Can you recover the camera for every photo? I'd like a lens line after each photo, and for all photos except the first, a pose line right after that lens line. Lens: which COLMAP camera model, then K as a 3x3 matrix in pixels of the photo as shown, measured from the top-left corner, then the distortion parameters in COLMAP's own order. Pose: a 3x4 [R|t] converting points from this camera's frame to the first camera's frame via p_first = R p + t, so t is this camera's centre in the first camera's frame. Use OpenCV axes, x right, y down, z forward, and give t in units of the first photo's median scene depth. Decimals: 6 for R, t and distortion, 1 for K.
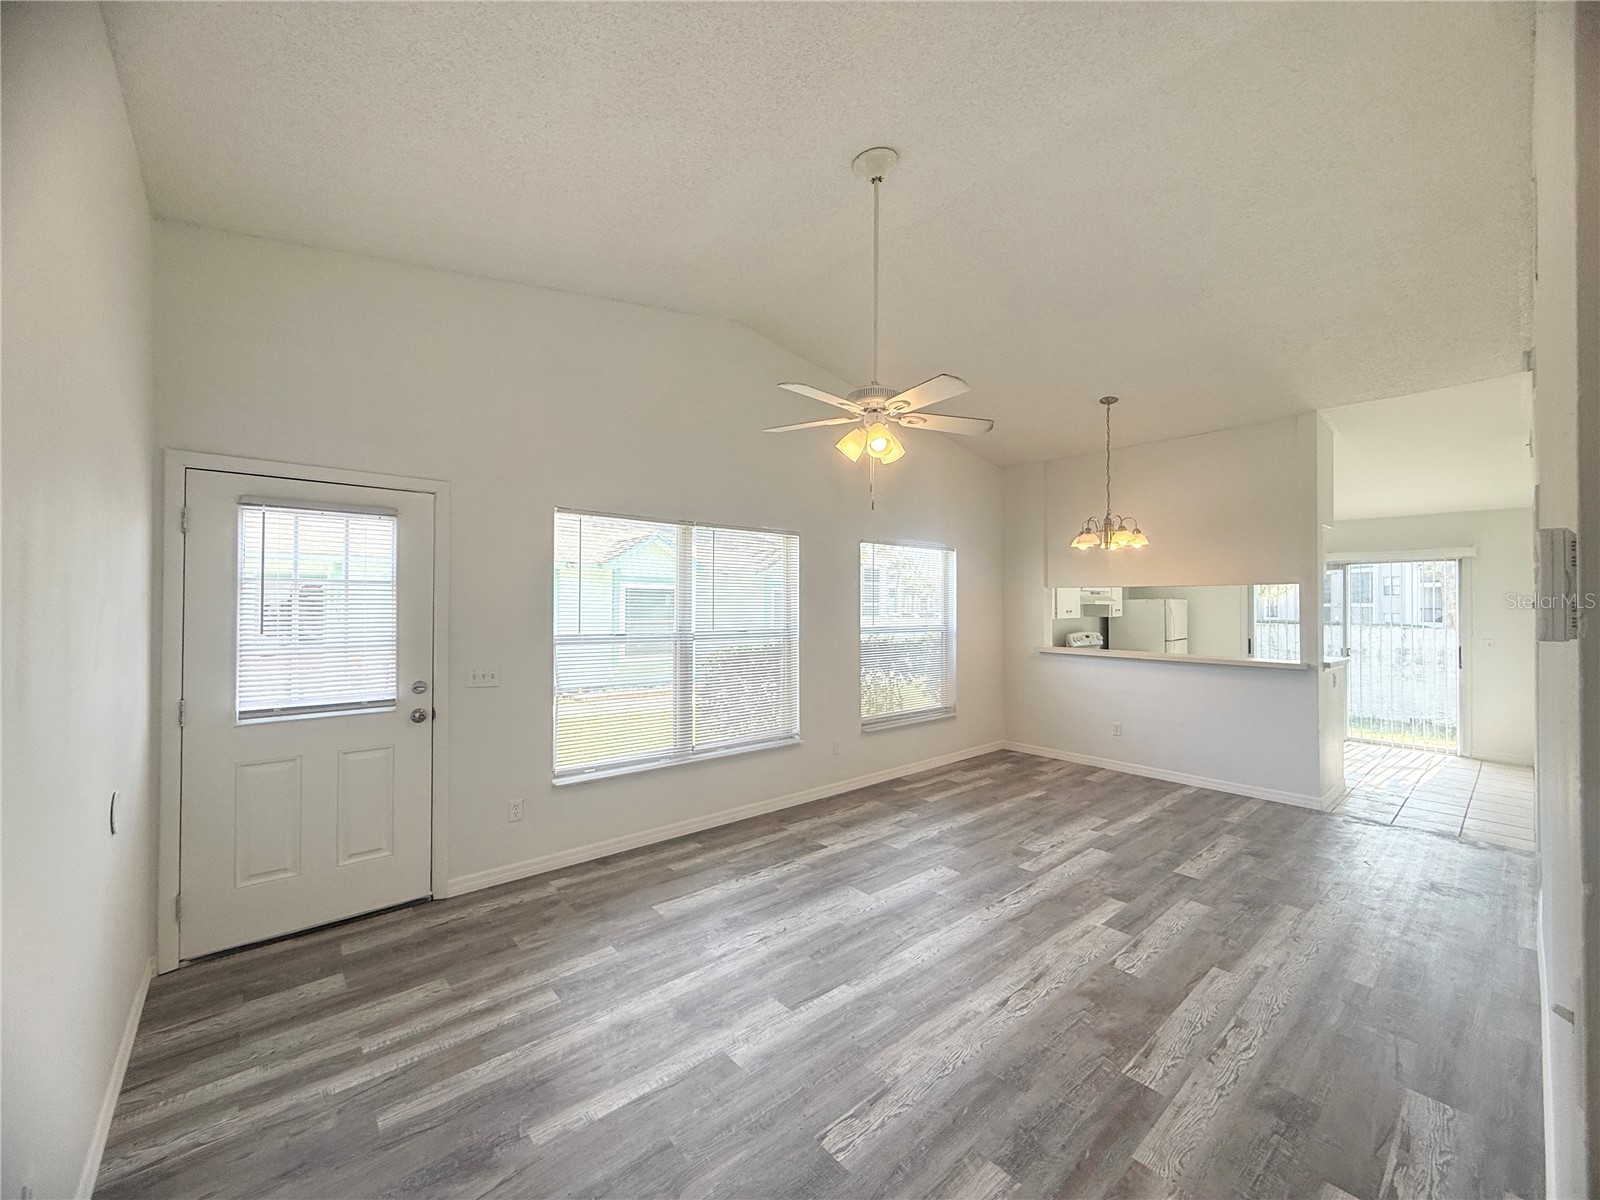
lens RADIAL K [[634.5, 0, 794.0], [0, 634.5, 601.0], [0, 0, 1]] dist [0.003469, -0.000653]
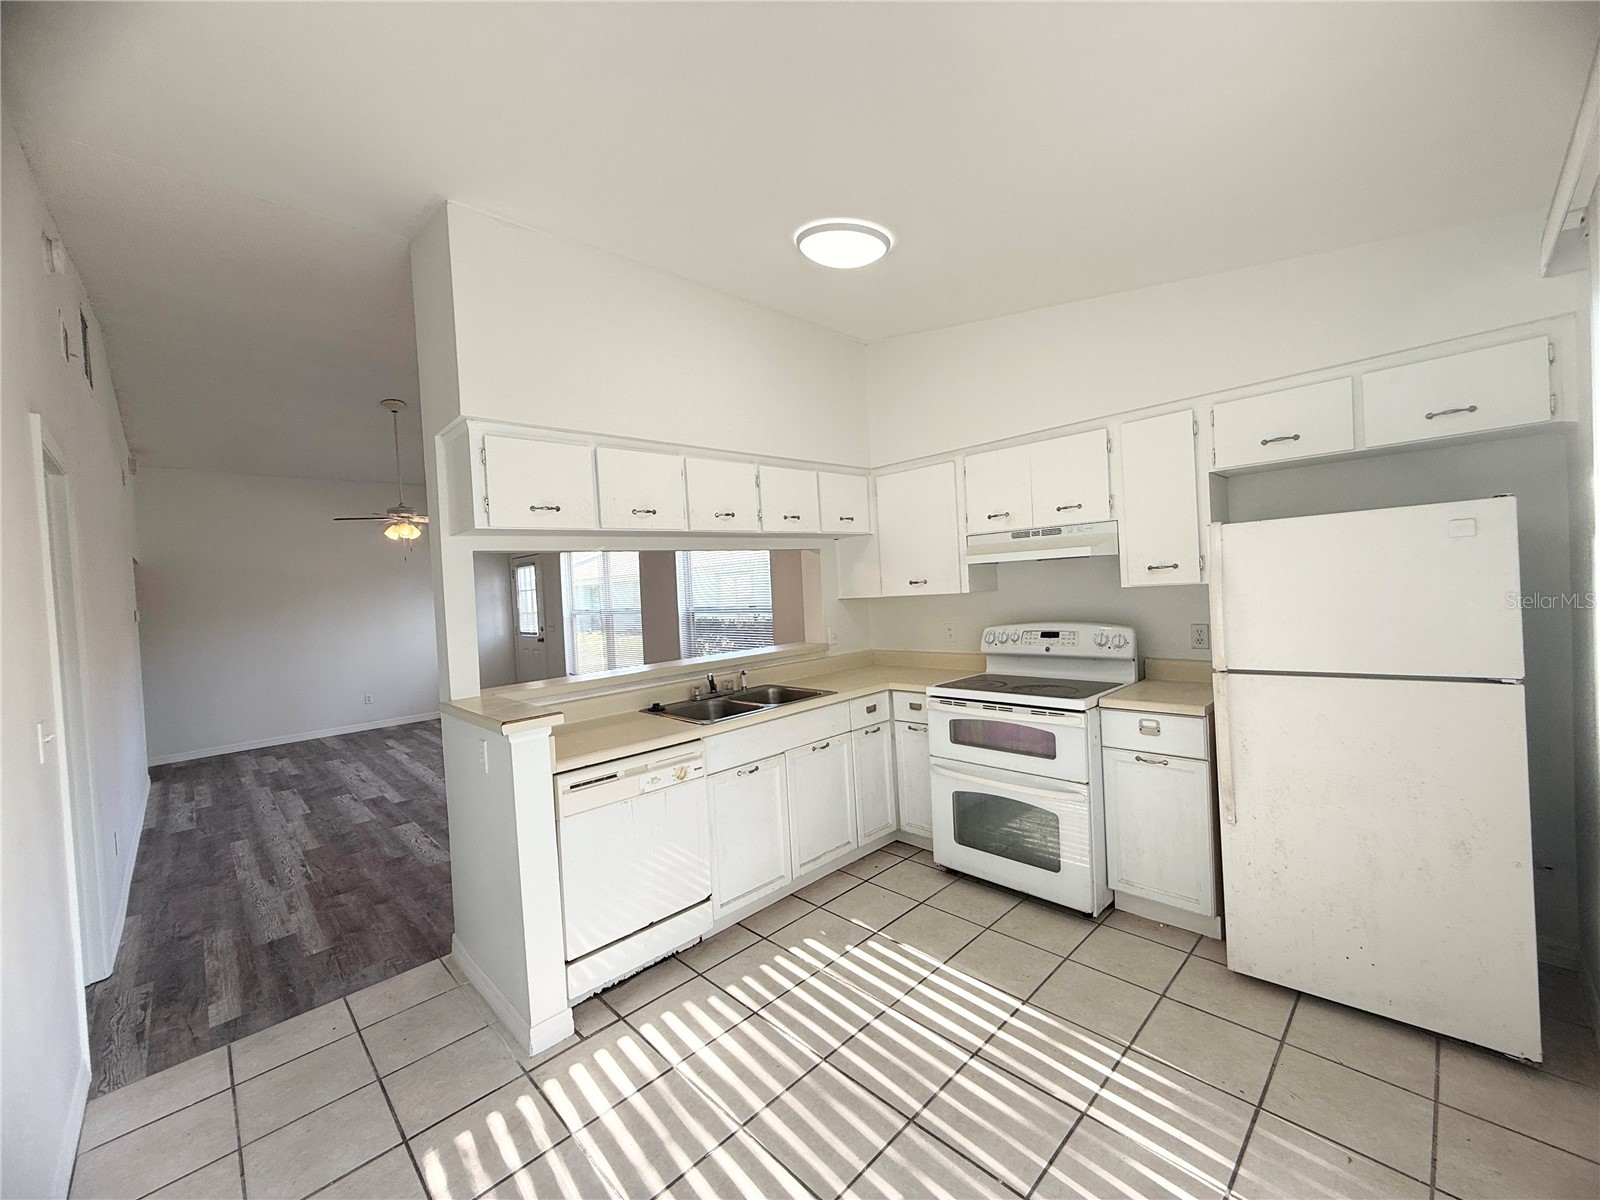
lens RADIAL K [[634.5, 0, 797.4], [0, 634.5, 598.3], [0, 0, 1]] dist [0.003469, -0.000653]
pose [[0.057993, 0.015807, -0.998192, 2.060324], [0.068413, 0.997461, 0.019770, 0.029940], [0.995970, -0.069436, 0.056765, 1.889347]]
